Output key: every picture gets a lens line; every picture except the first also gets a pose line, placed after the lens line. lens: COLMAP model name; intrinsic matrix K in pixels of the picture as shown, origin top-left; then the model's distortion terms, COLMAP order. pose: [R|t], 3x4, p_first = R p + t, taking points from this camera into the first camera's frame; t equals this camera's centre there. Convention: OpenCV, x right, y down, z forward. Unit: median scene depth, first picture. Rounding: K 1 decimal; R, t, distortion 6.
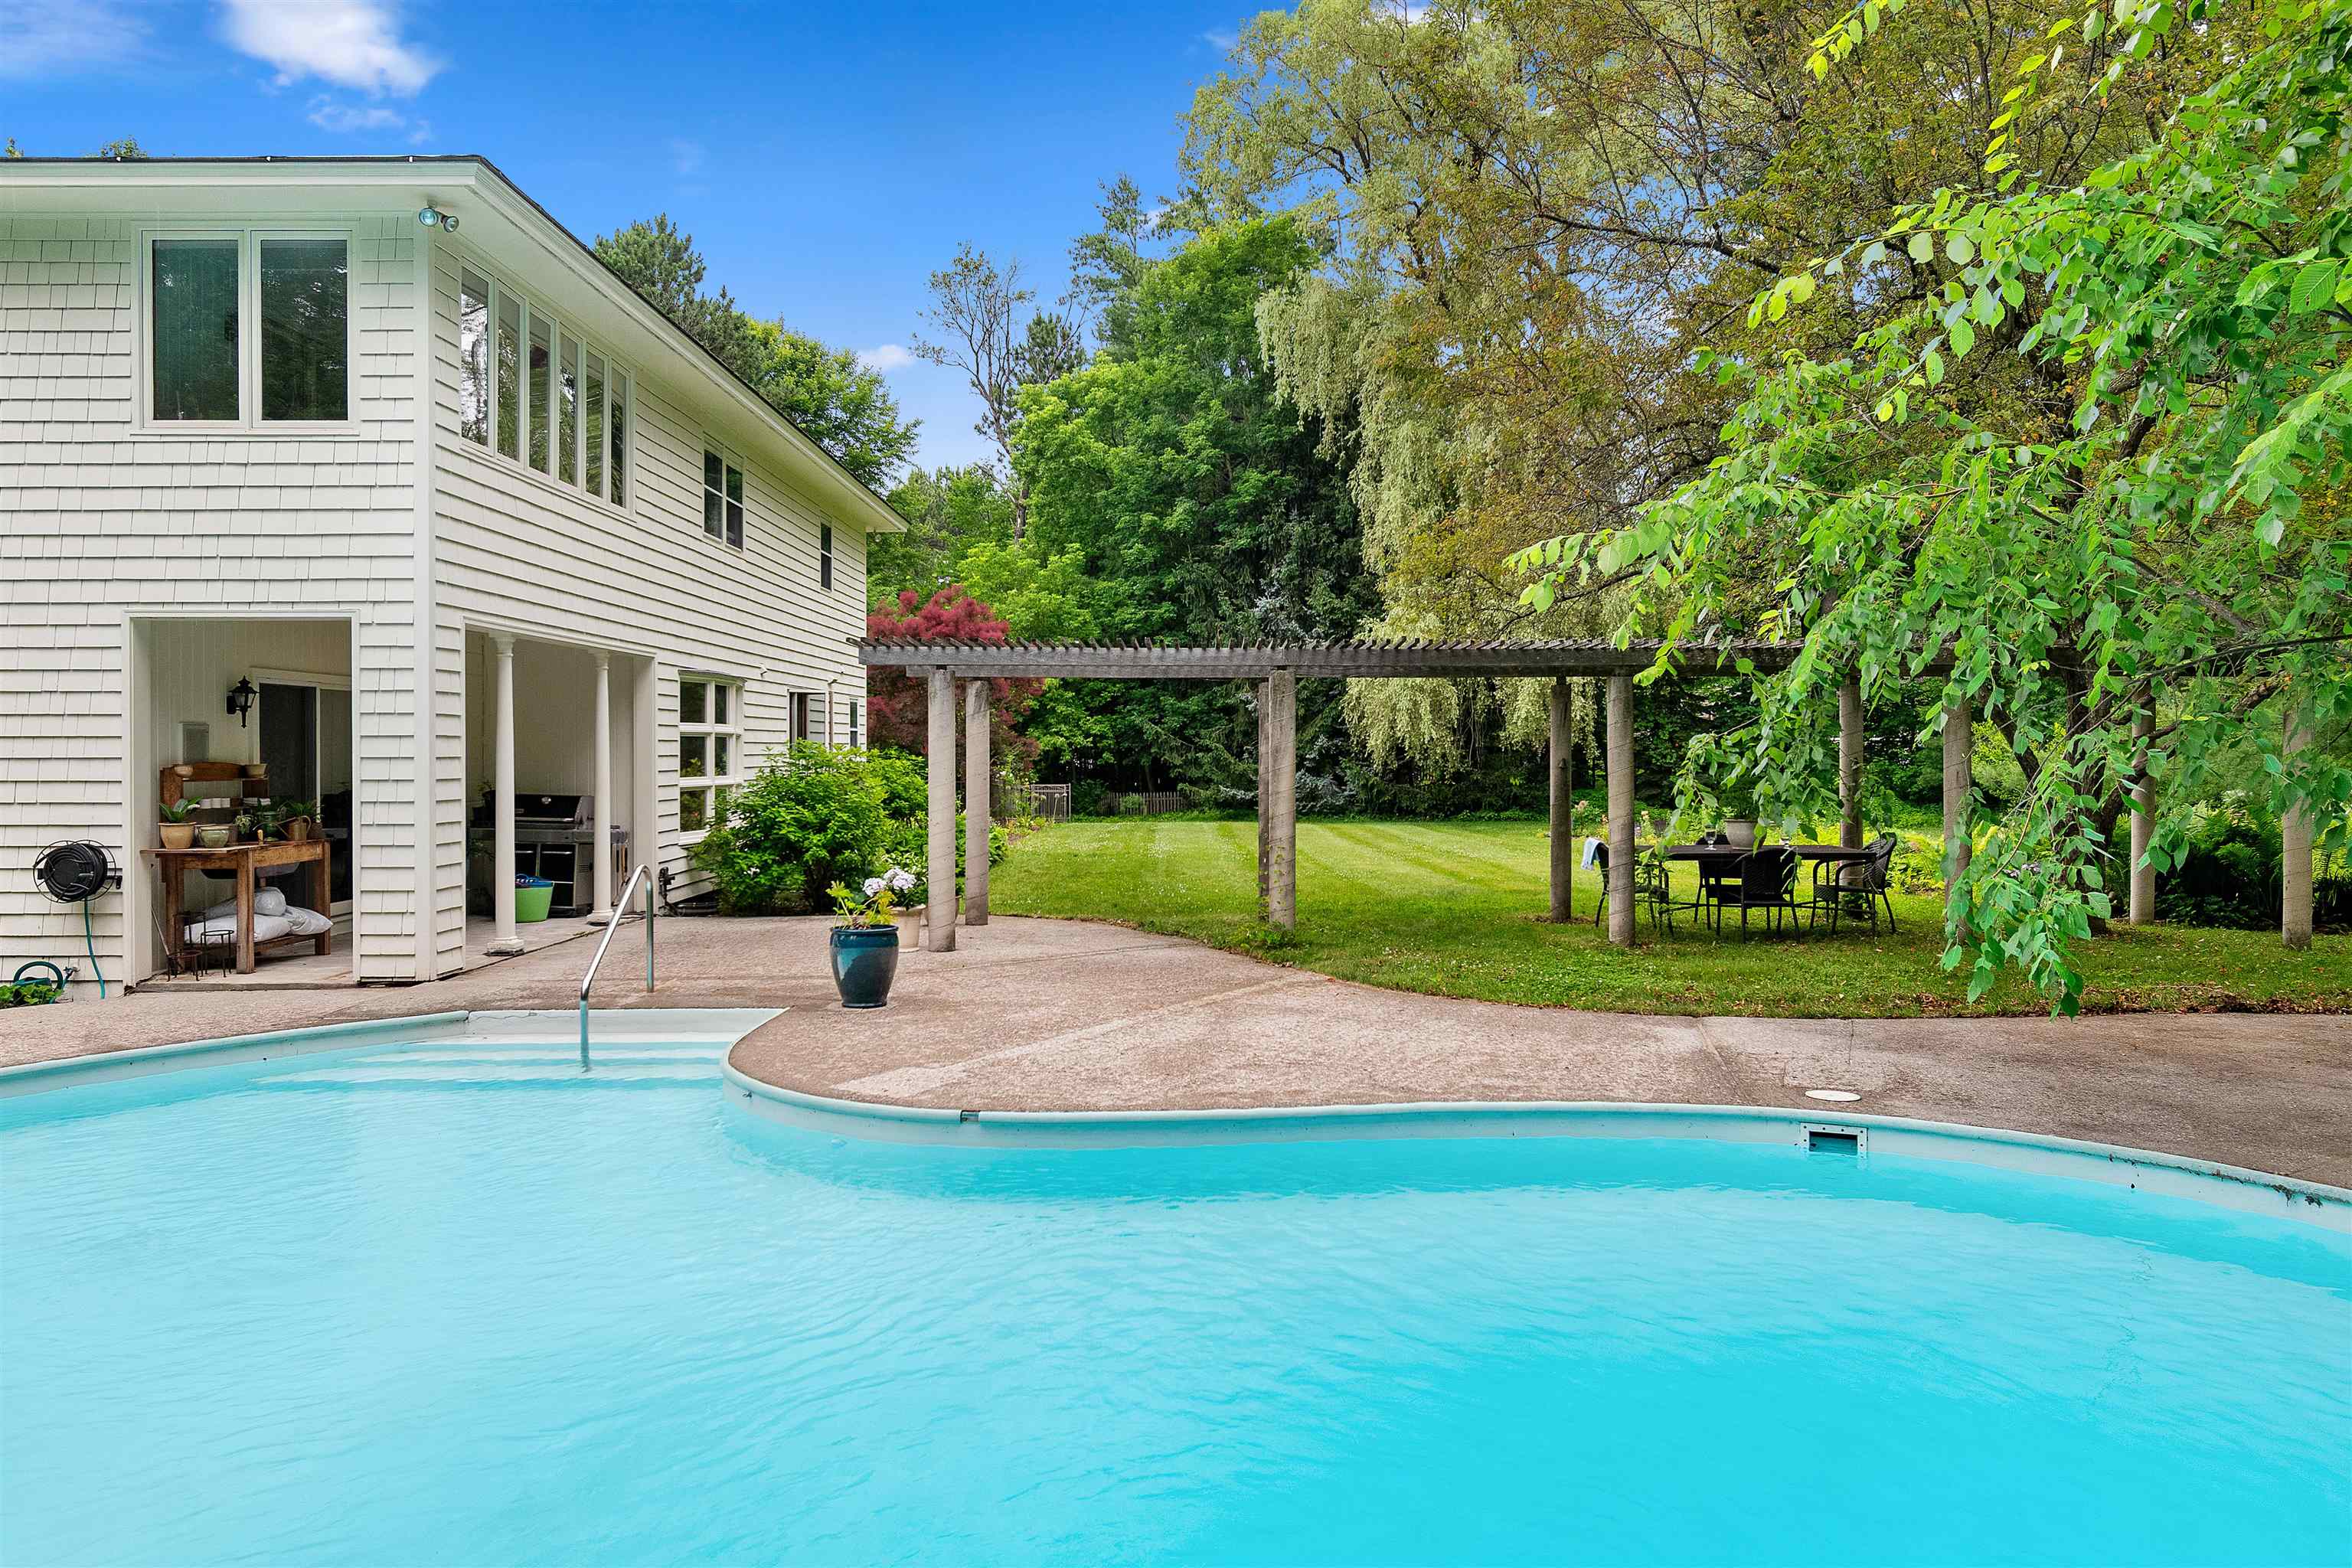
lens RADIAL K [[1555.3, 0, 1186.2], [0, 1555.3, 754.5], [0, 0, 1]] dist [-0.000696, 0.000191]
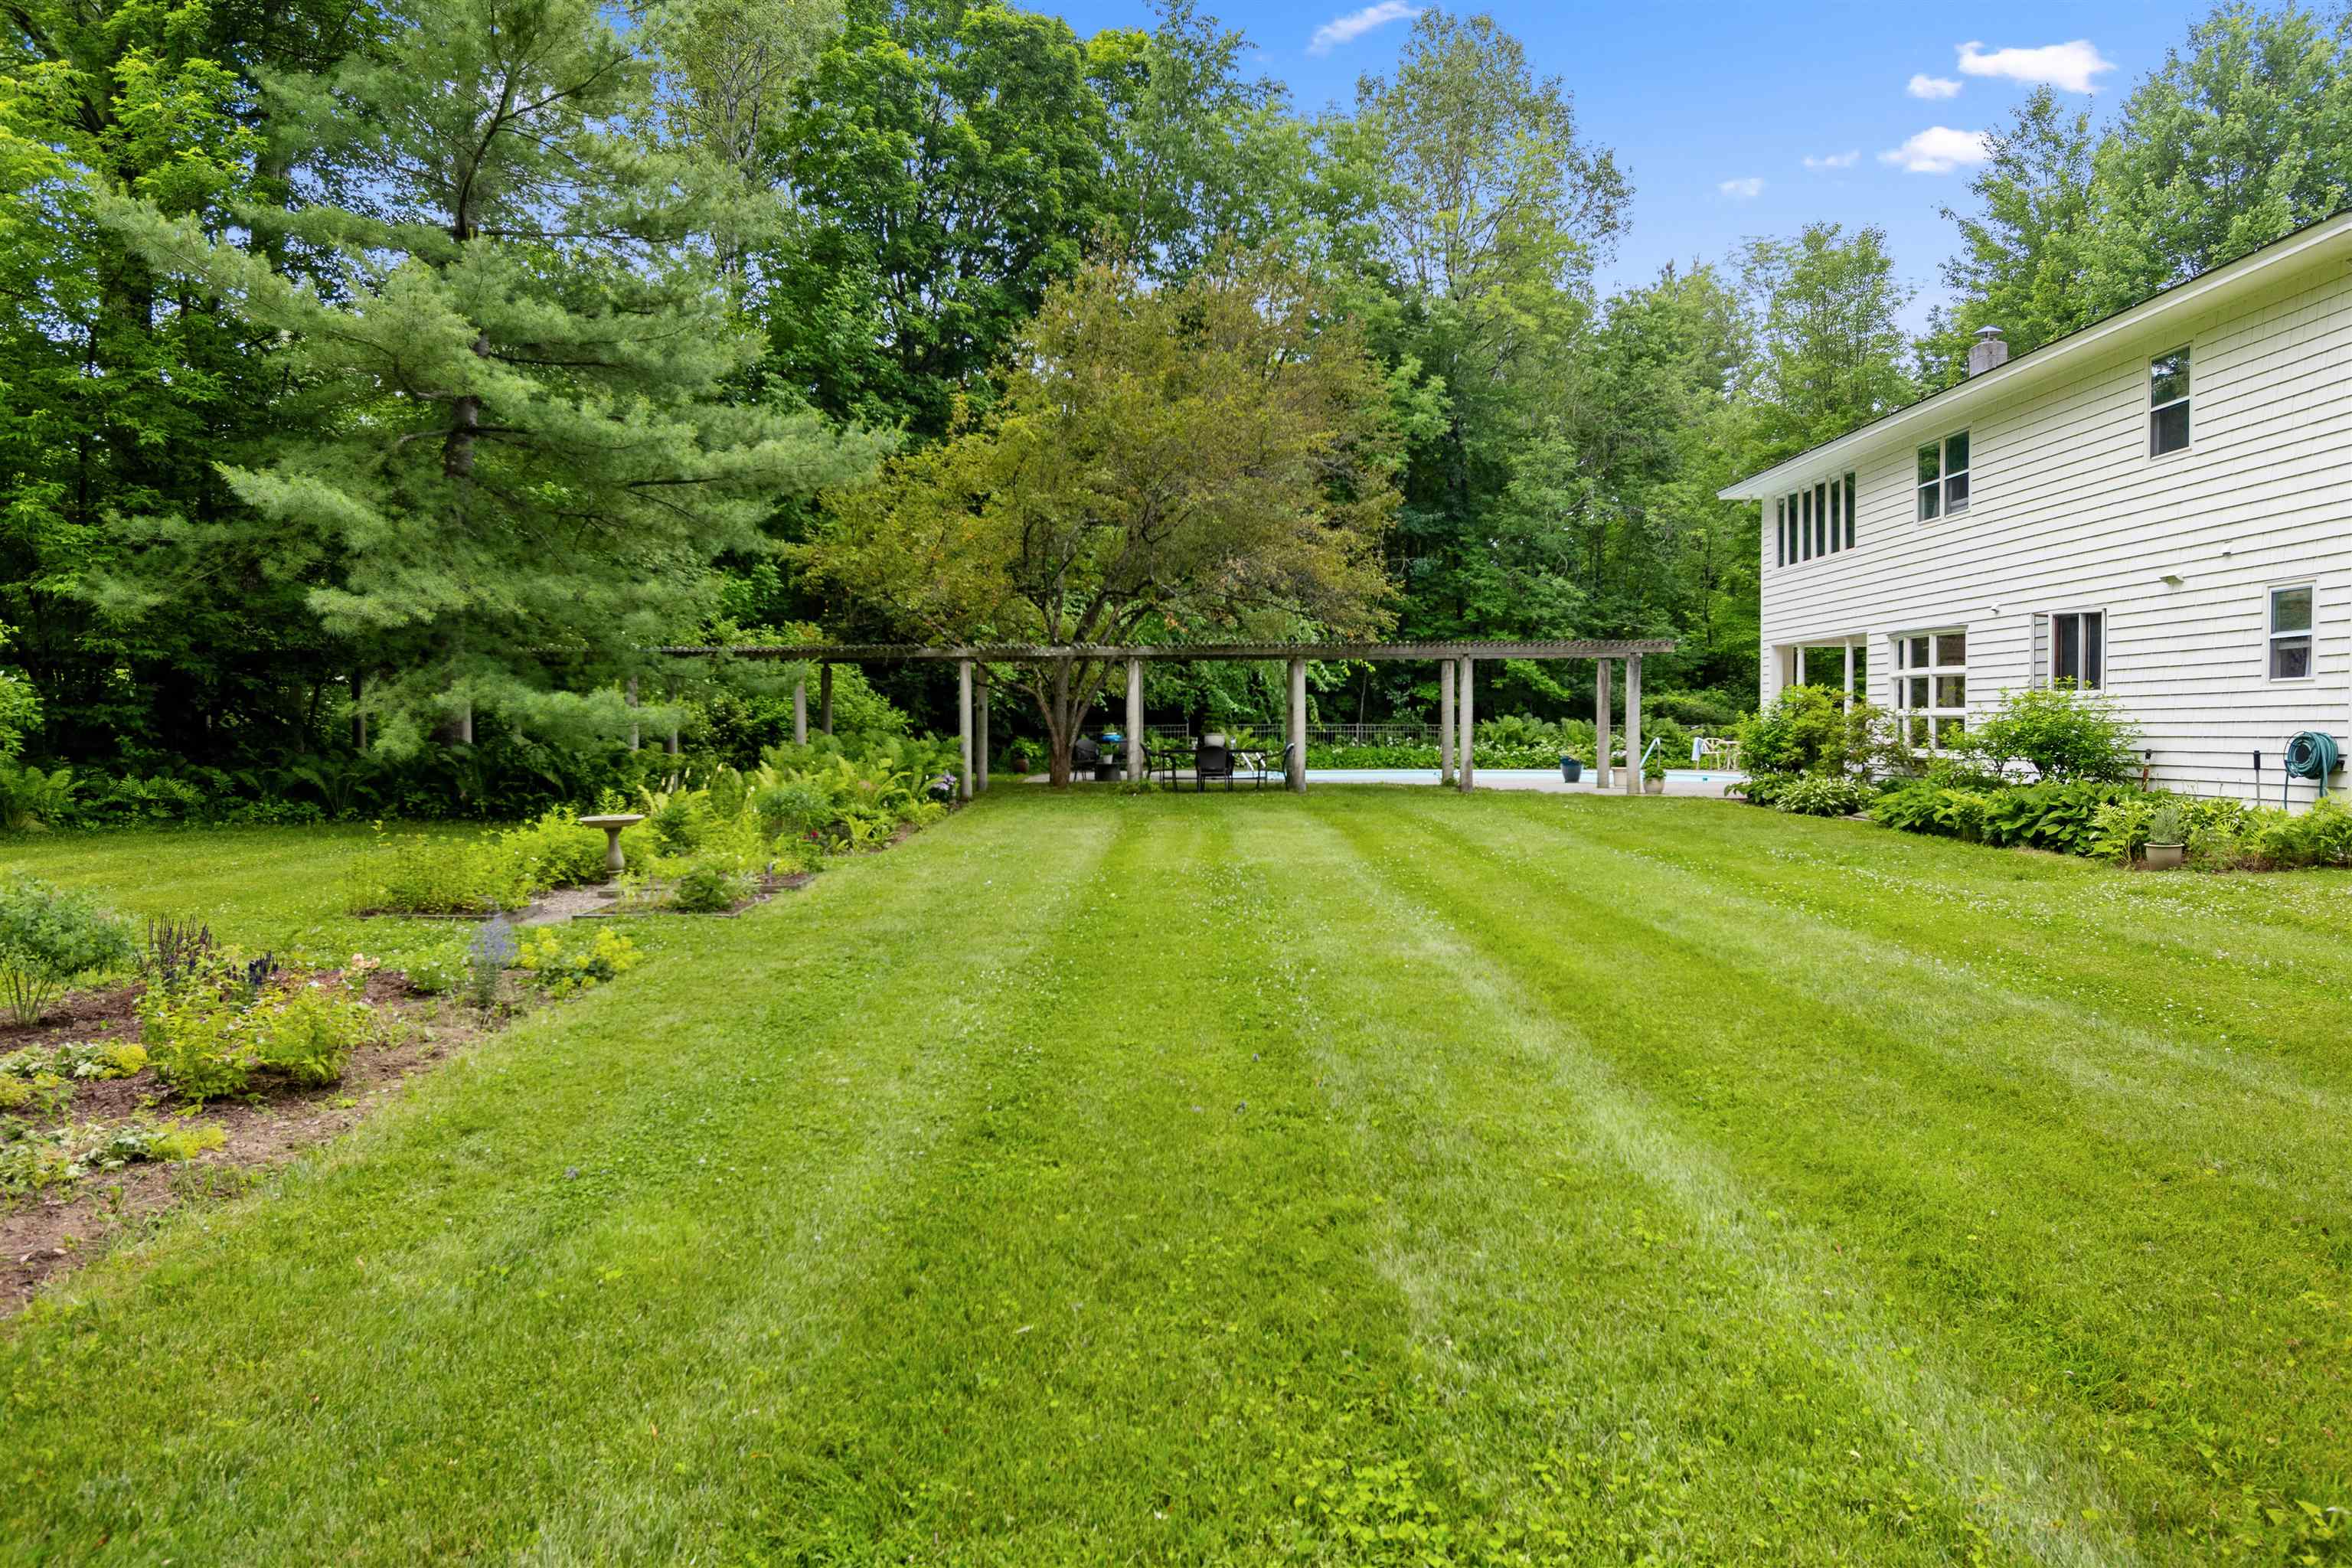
lens RADIAL K [[1599.9, 0, 1200.3], [0, 1599.9, 774.8], [0, 0, 1]] dist [0.001549, -0.004900]
pose [[-0.999934, 0.011193, 0.002530, 0.454199], [0.011272, 0.999375, 0.033510, 0.027411], [-0.002153, 0.033536, -0.999435, 3.643437]]
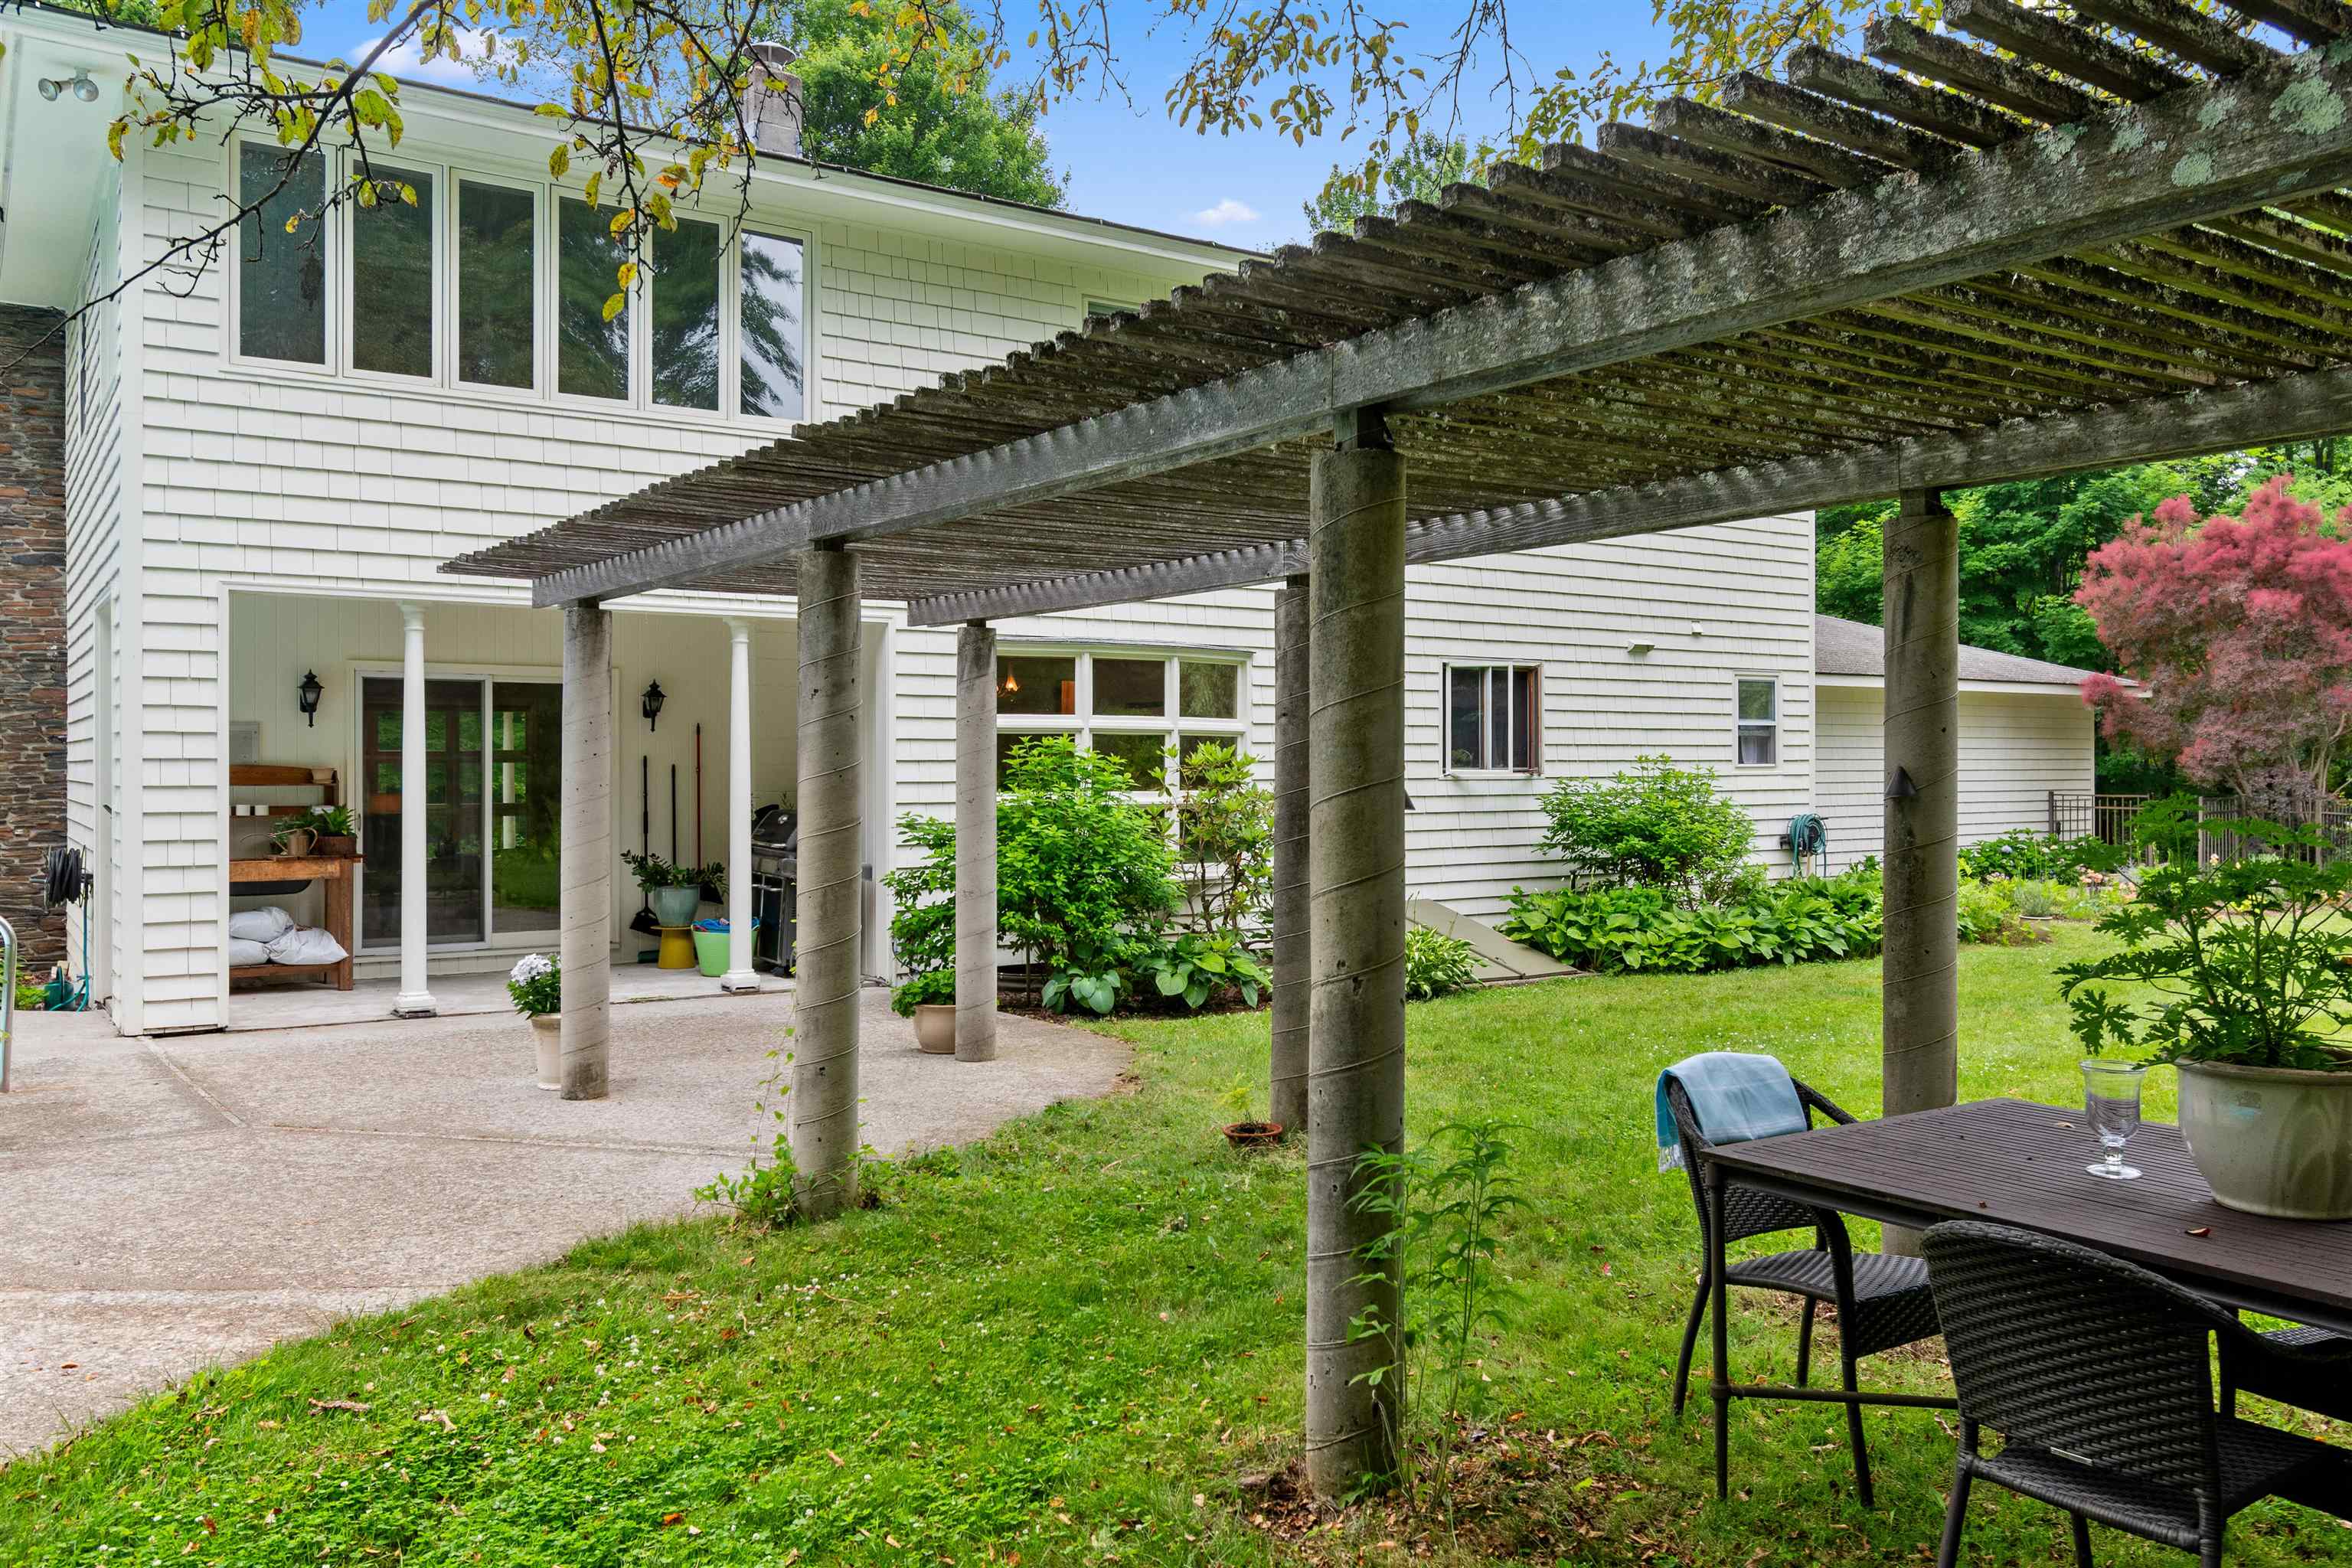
lens RADIAL K [[1789.1, 0, 1183.2], [0, 1789.1, 741.8], [0, 0, 1]] dist [0.001637, 0.007588]
pose [[0.564975, -0.009527, -0.825053, 0.574943], [-0.002574, 0.999908, -0.013309, 0.003864], [0.825104, 0.009643, 0.564899, 0.904898]]
